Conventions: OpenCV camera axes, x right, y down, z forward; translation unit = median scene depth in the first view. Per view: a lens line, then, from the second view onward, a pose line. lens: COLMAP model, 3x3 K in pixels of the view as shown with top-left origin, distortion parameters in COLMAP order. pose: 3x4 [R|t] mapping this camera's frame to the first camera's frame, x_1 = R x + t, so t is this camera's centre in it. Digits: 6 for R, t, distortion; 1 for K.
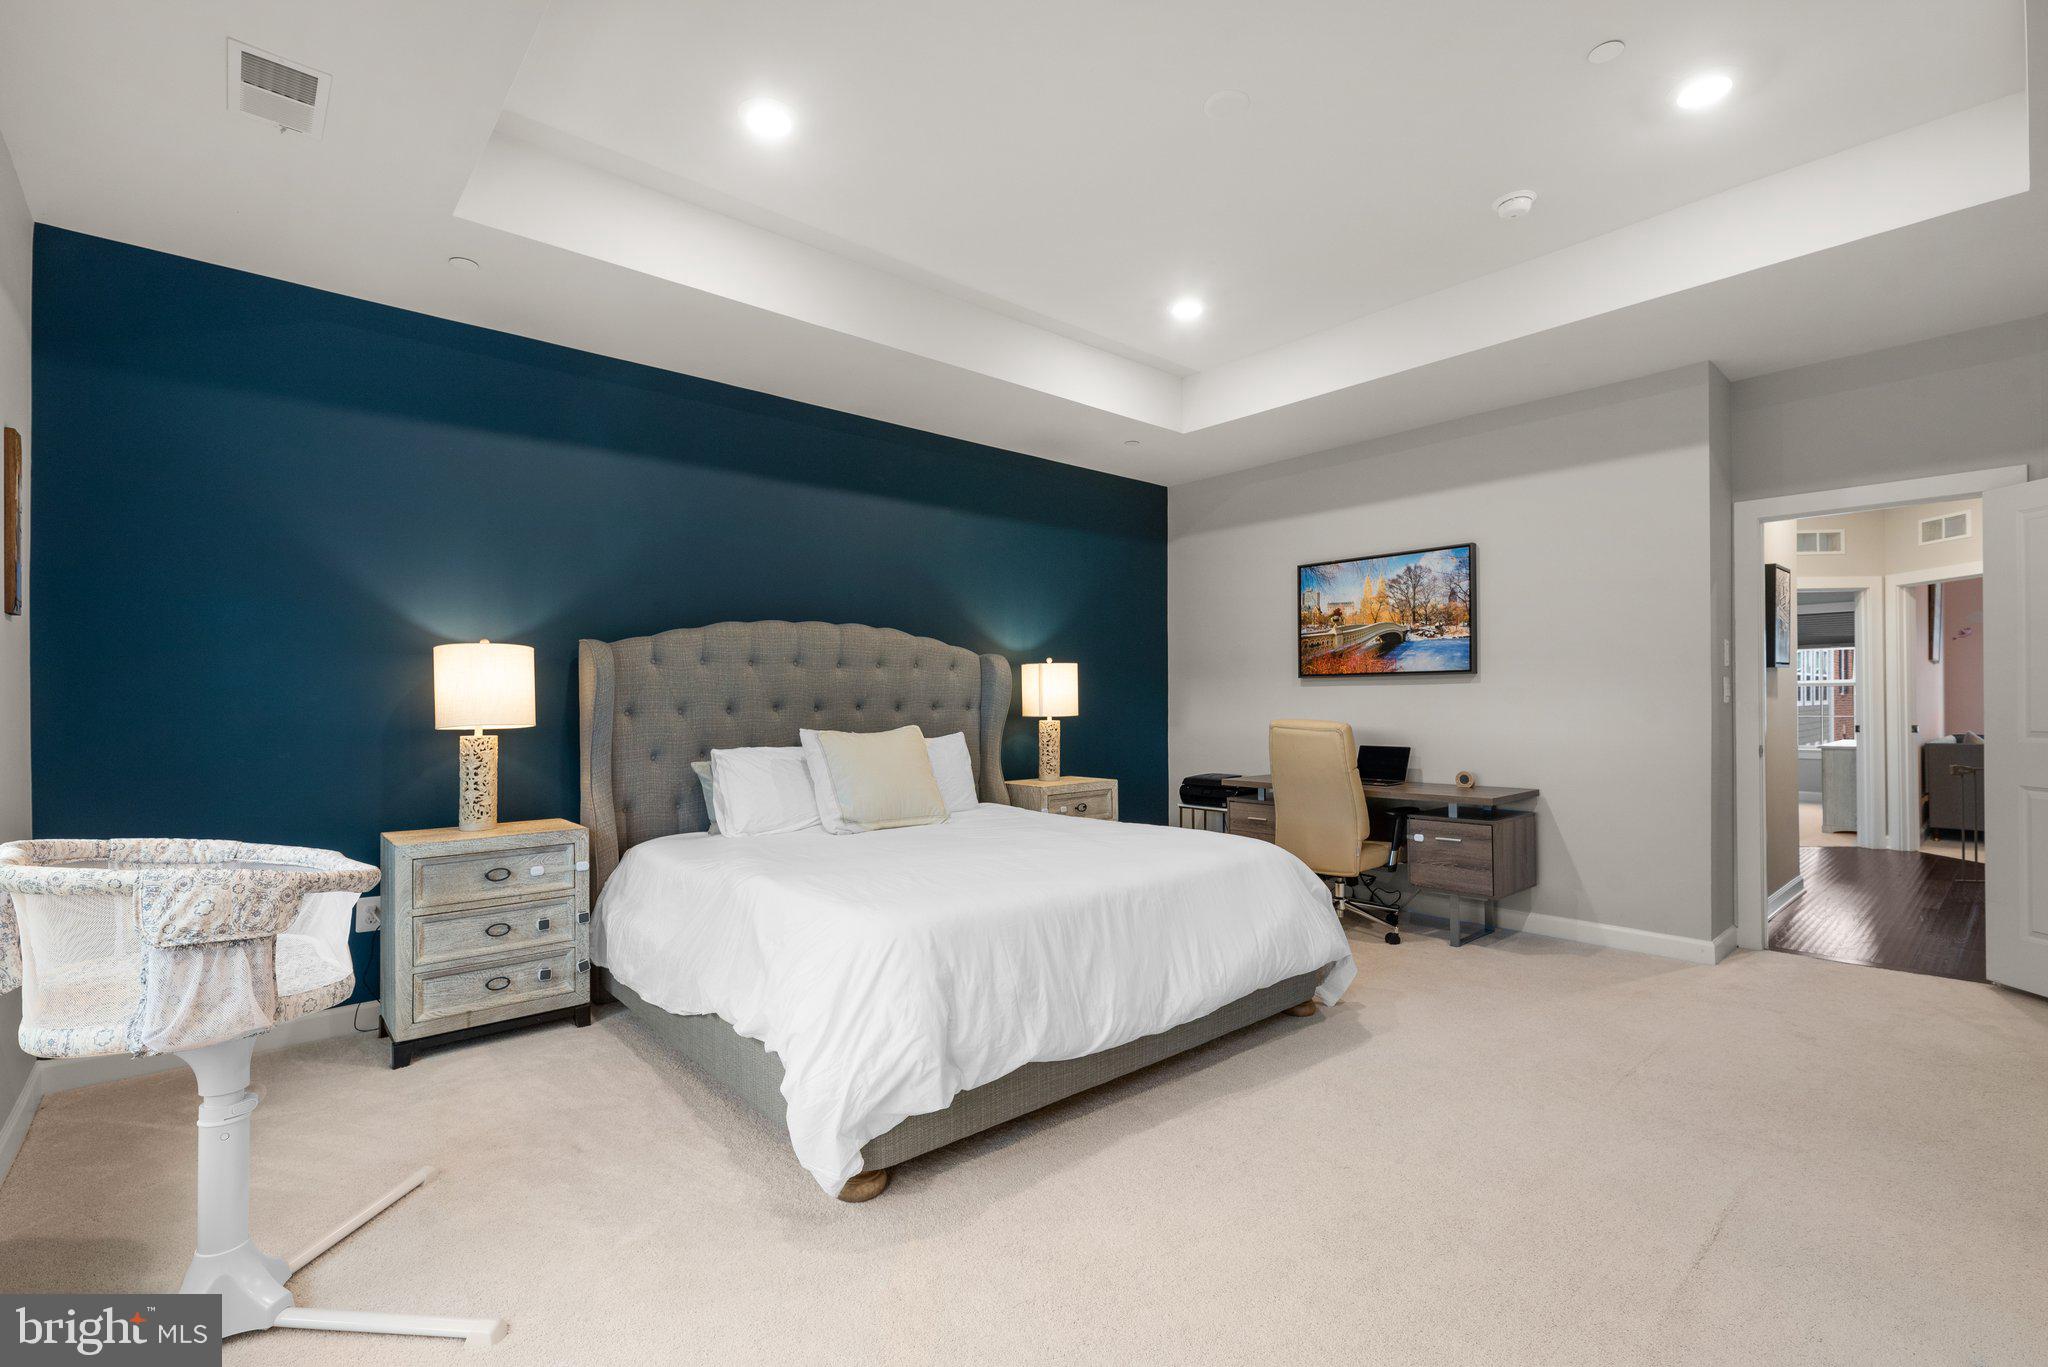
lens RADIAL K [[912.6, 0, 1022.9], [0, 912.6, 689.0], [0, 0, 1]] dist [0.002590, 0.000372]
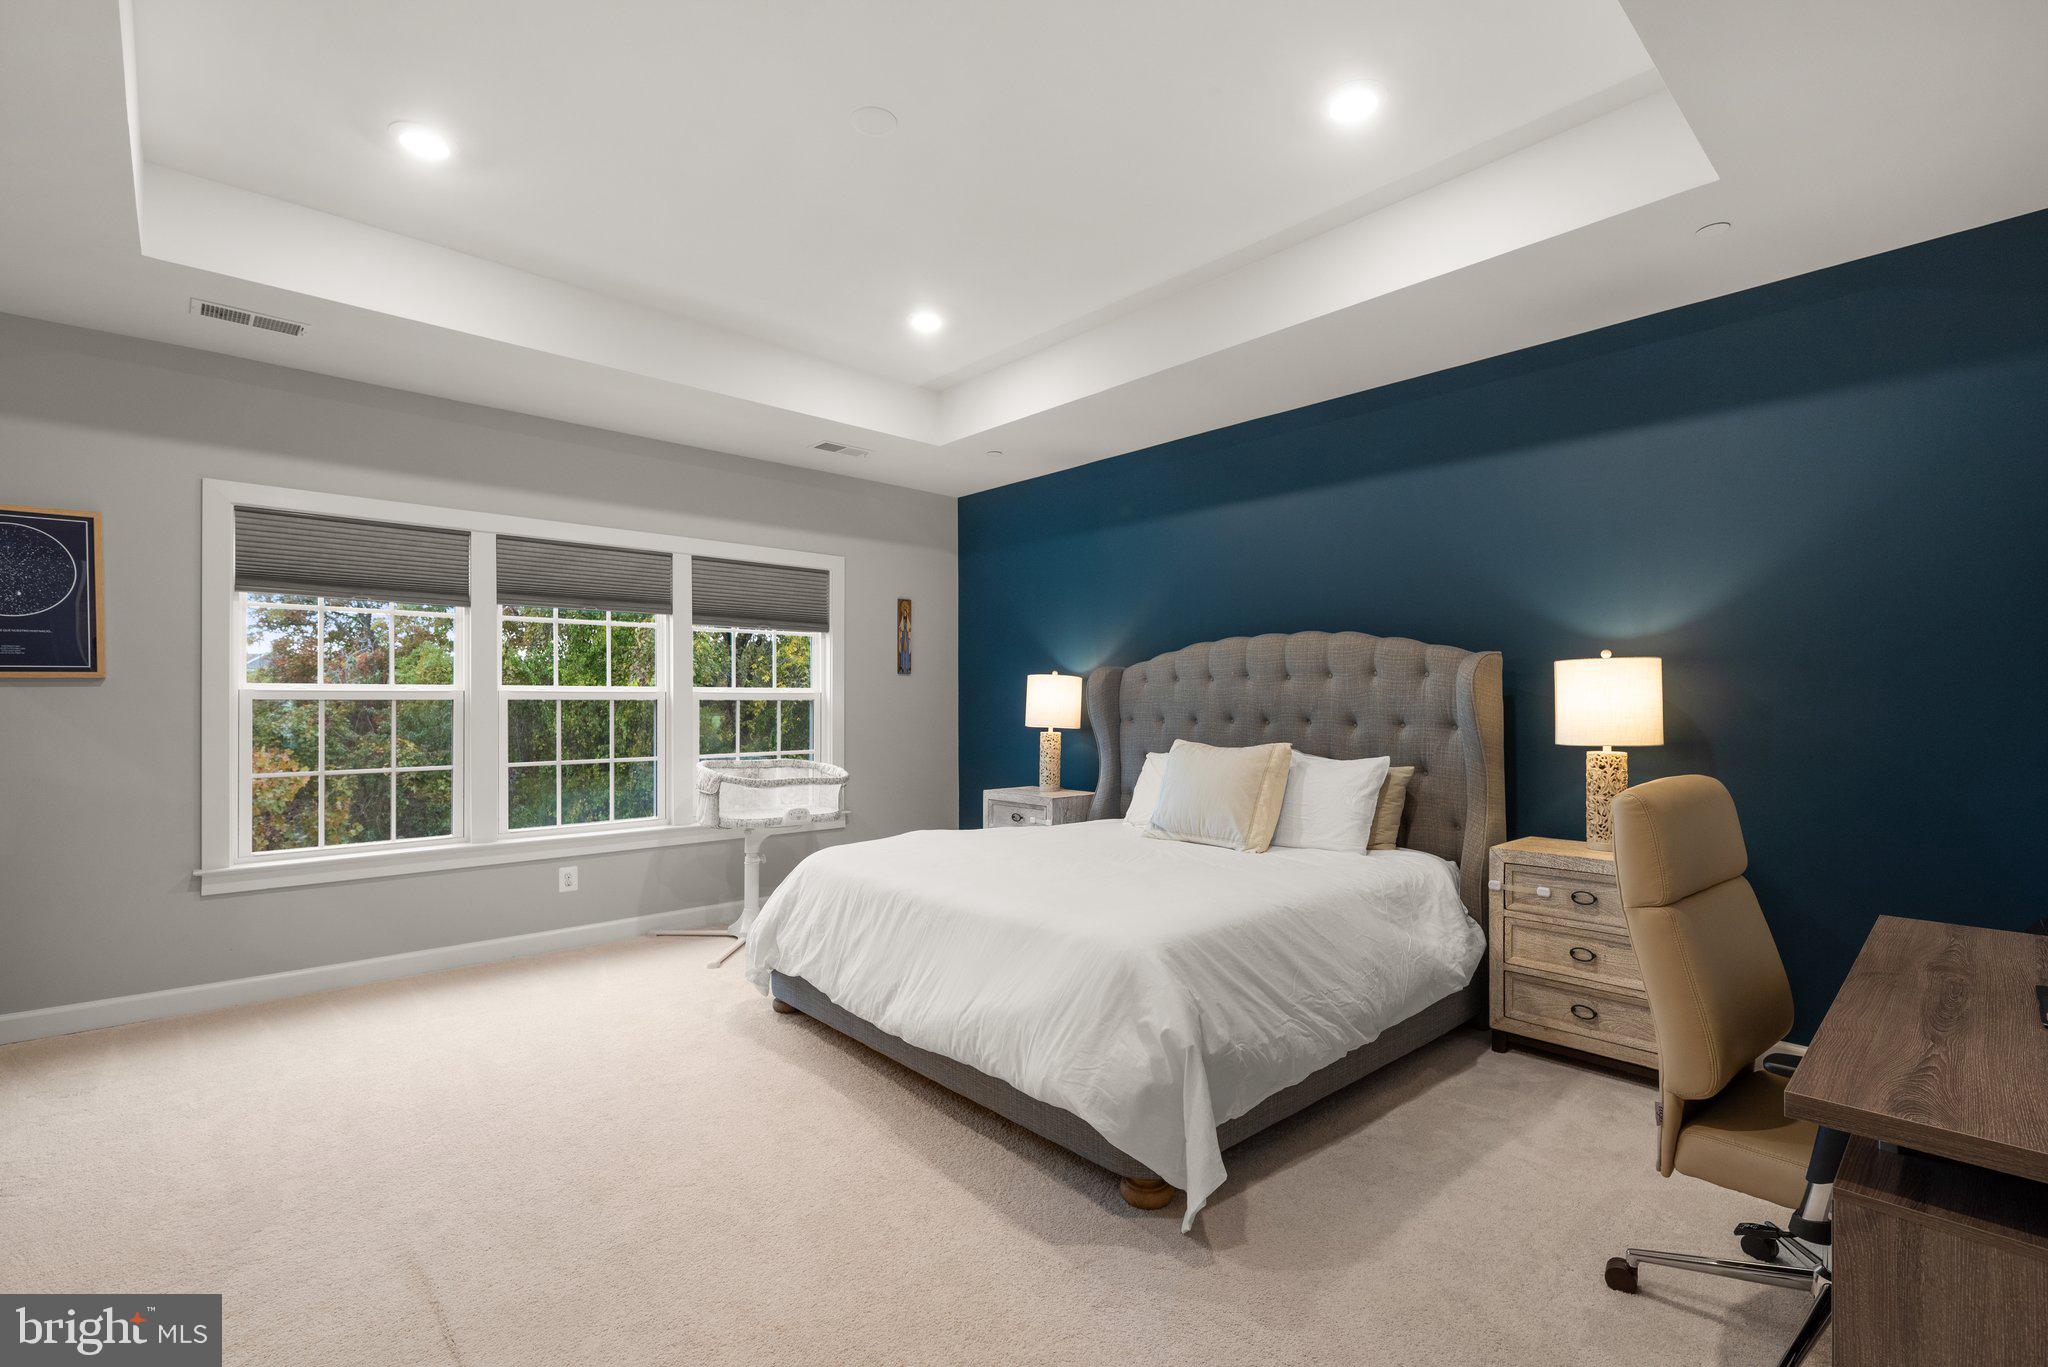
lens RADIAL K [[905.1, 0, 1017.6], [0, 905.1, 691.5], [0, 0, 1]] dist [0.001815, 0.000185]
pose [[0.019649, -0.004733, -0.999796, 0.686323], [0.012622, 0.999910, -0.004486, -0.009207], [0.999727, -0.012531, 0.019707, 0.642007]]
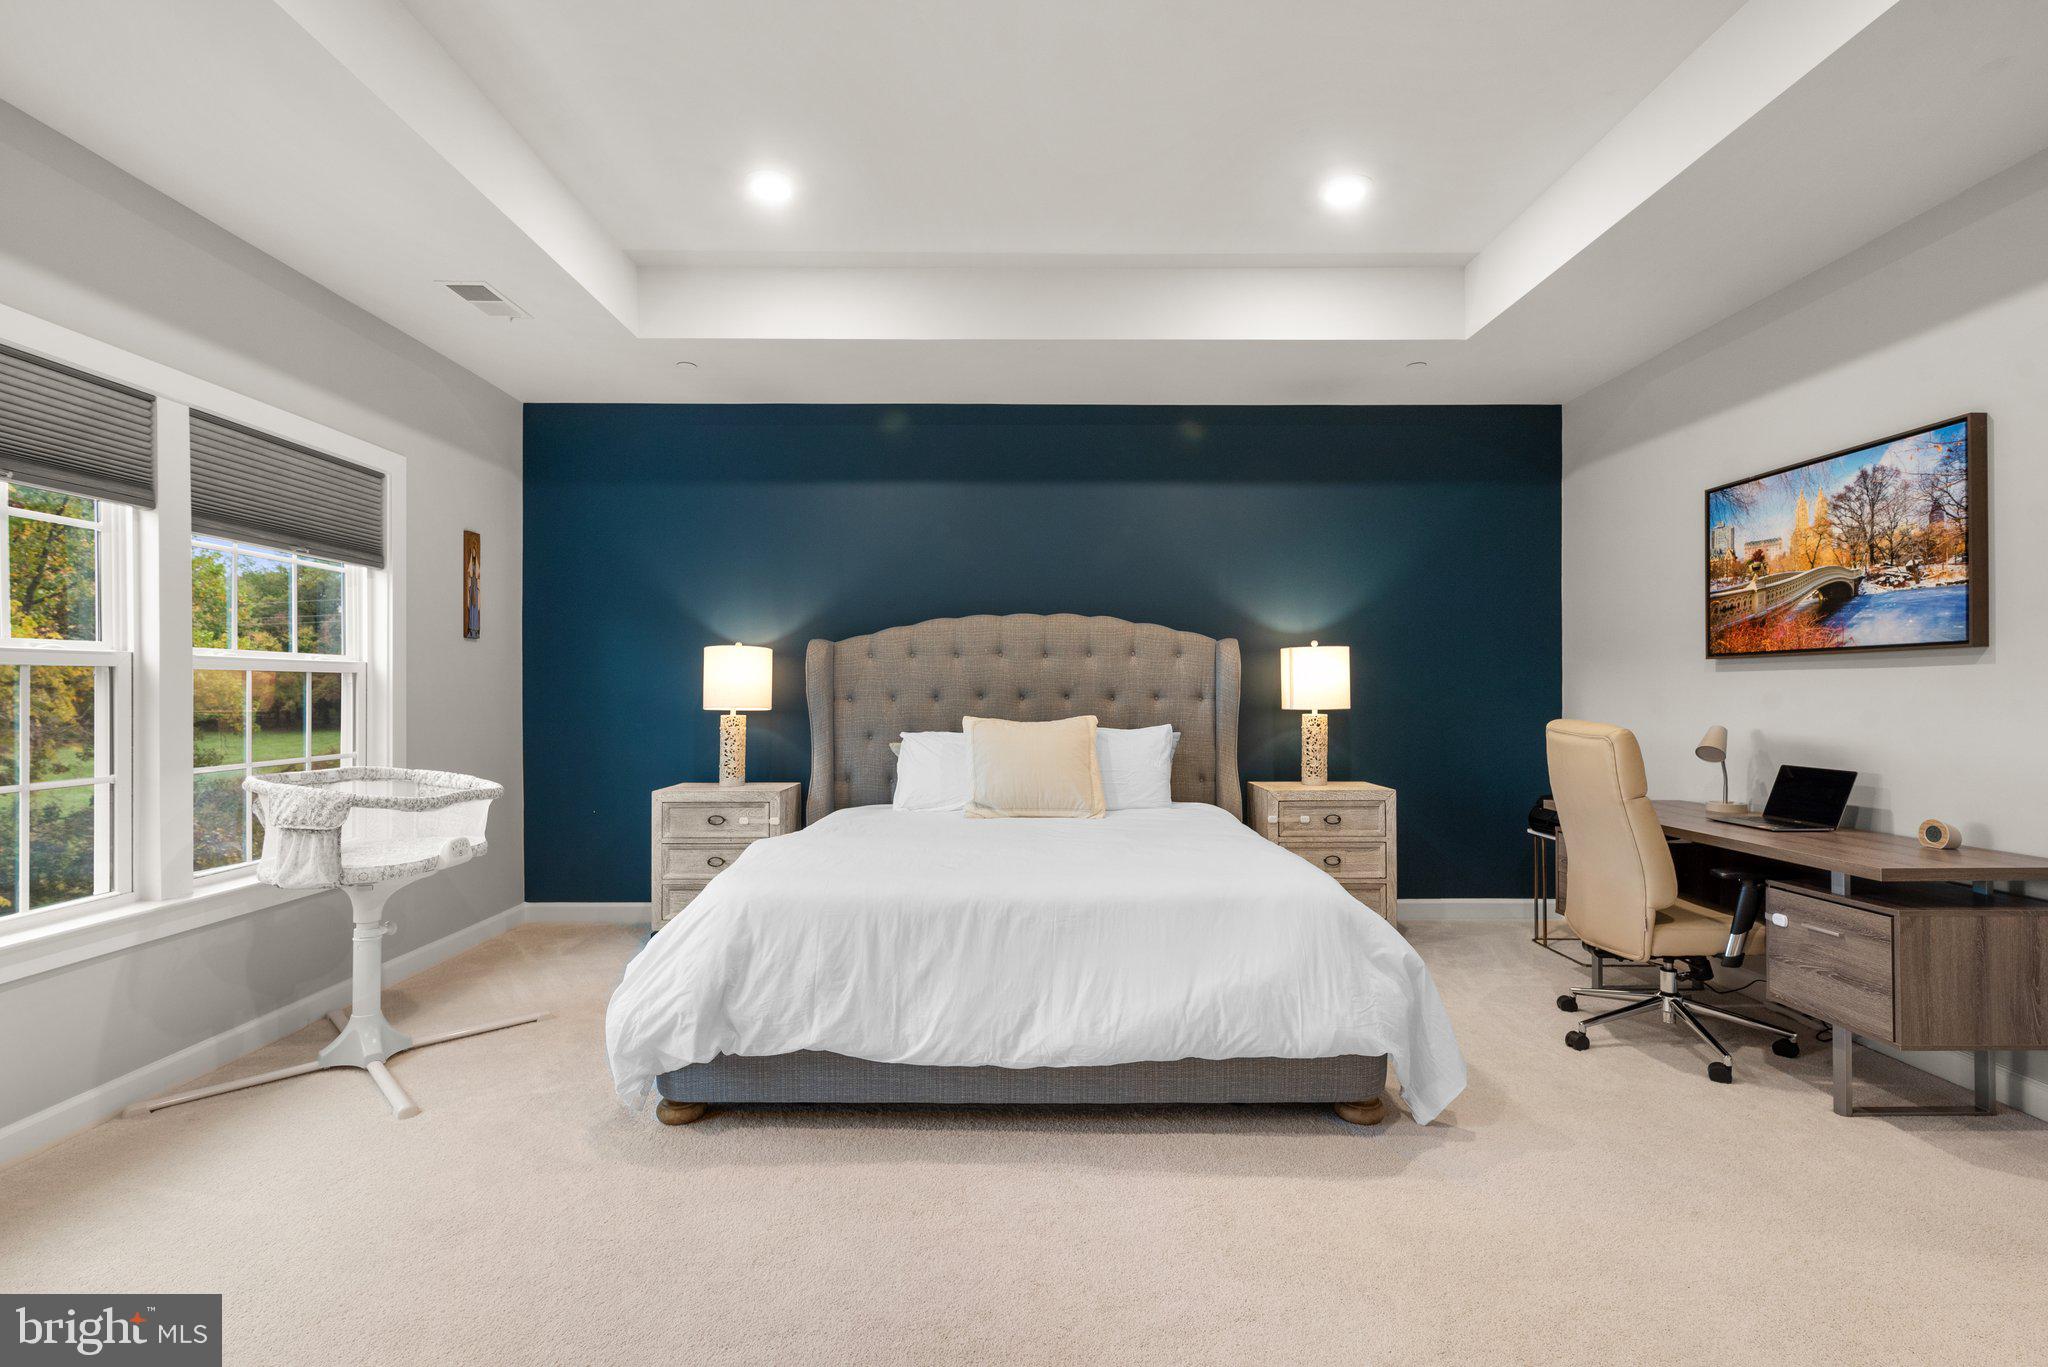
lens RADIAL K [[917.0, 0, 1019.2], [0, 917.0, 680.6], [0, 0, 1]] dist [0.003094, 0.000585]
pose [[0.755332, -0.001561, -0.655340, 0.414812], [0.004688, 0.999984, 0.003021, -0.000760], [0.655325, -0.005354, 0.755328, 0.188043]]
